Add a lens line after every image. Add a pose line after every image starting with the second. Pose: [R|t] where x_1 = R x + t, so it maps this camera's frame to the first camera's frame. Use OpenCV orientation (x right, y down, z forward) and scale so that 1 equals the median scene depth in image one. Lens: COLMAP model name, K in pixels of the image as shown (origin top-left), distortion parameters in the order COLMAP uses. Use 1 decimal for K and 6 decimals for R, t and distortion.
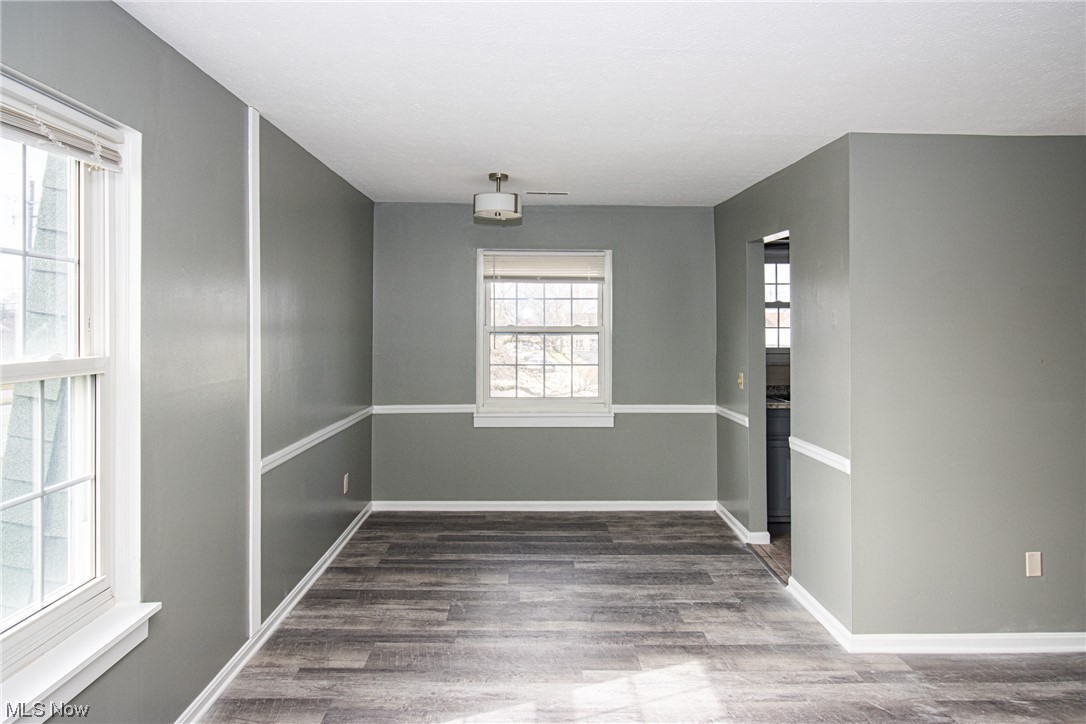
lens RADIAL K [[694.7, 0, 558.8], [0, 694.7, 324.7], [0, 0, 1]] dist [-0.002982, -0.002715]
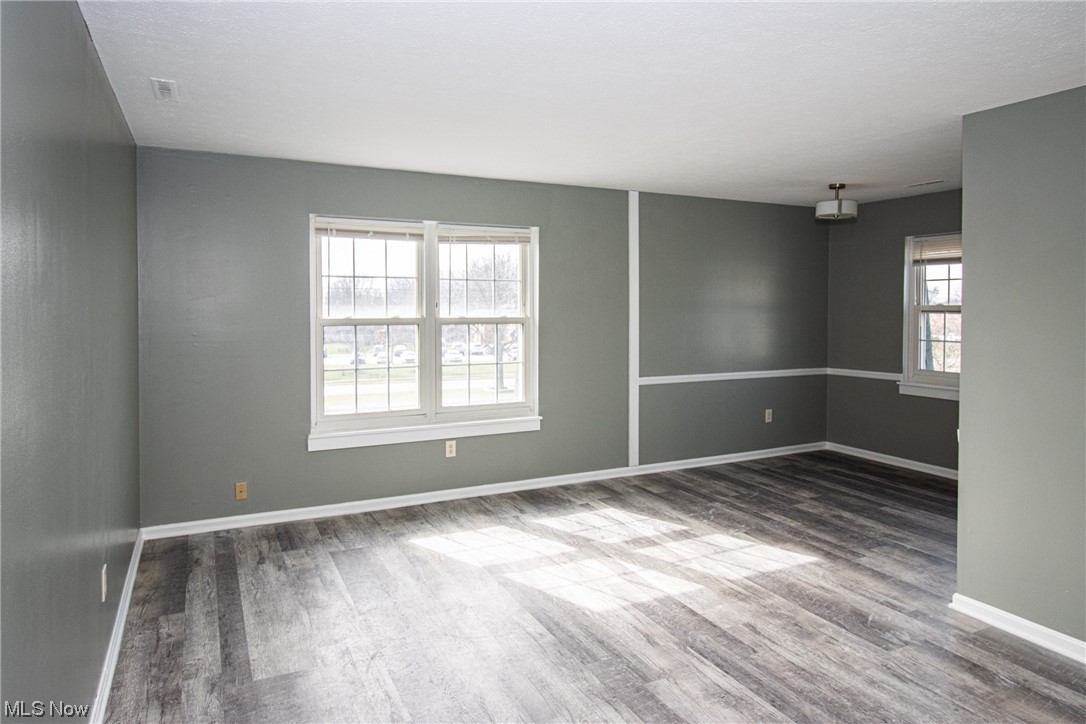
lens RADIAL K [[682.5, 0, 541.4], [0, 682.5, 325.8], [0, 0, 1]] dist [-0.001069, -0.002418]
pose [[0.412667, 0.019477, -0.910674, 1.082734], [0.003230, 0.999734, 0.022846, 0.012960], [0.910876, -0.012369, 0.412494, -0.000588]]
